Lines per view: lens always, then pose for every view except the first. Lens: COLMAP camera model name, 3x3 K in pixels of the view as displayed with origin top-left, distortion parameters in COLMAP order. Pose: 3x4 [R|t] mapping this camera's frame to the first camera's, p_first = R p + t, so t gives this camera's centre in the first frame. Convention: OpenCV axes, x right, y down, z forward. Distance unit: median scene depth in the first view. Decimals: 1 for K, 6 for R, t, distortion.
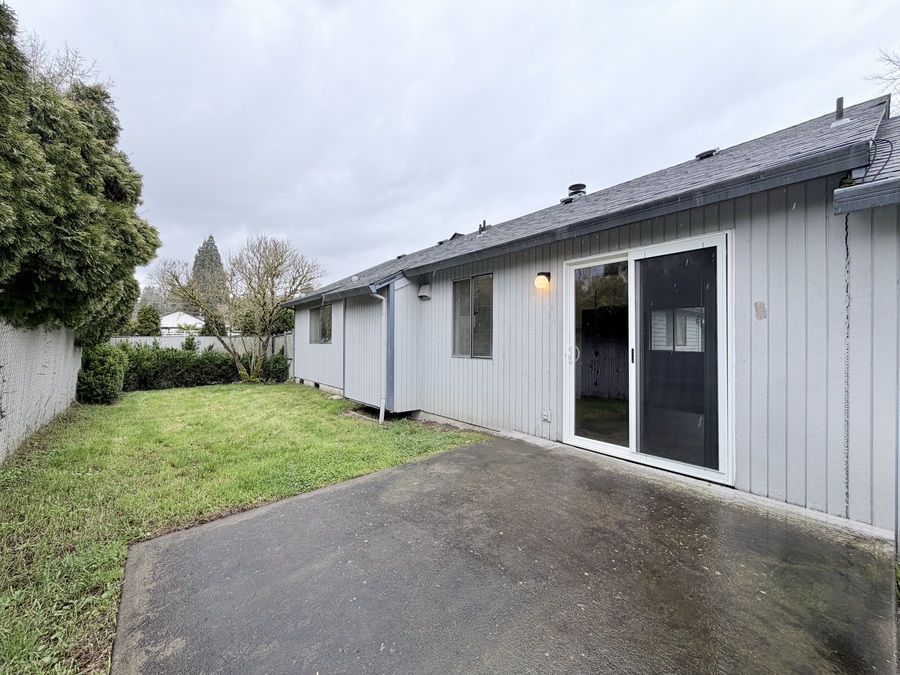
lens RADIAL K [[358.2, 0, 450.0], [0, 358.2, 337.5], [0, 0, 1]] dist [0.002159, 0.000132]
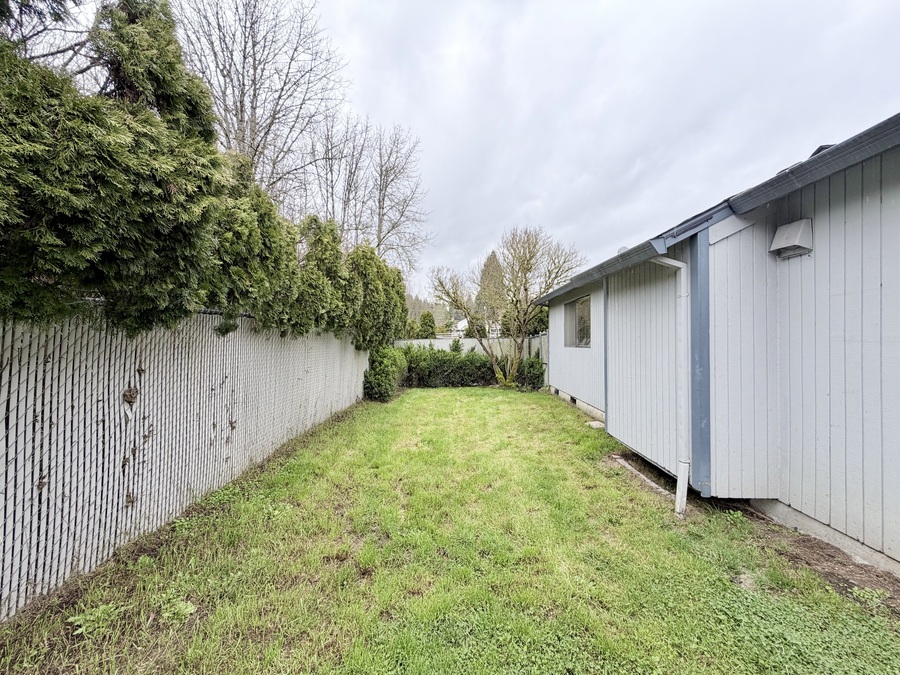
lens RADIAL K [[358.2, 0, 450.0], [0, 358.2, 337.5], [0, 0, 1]] dist [0.002159, 0.000132]
pose [[0.754016, -0.009983, -0.656780, -0.059389], [0.011742, 0.999930, -0.001718, -0.005697], [0.656751, -0.006417, 0.754080, 0.235820]]
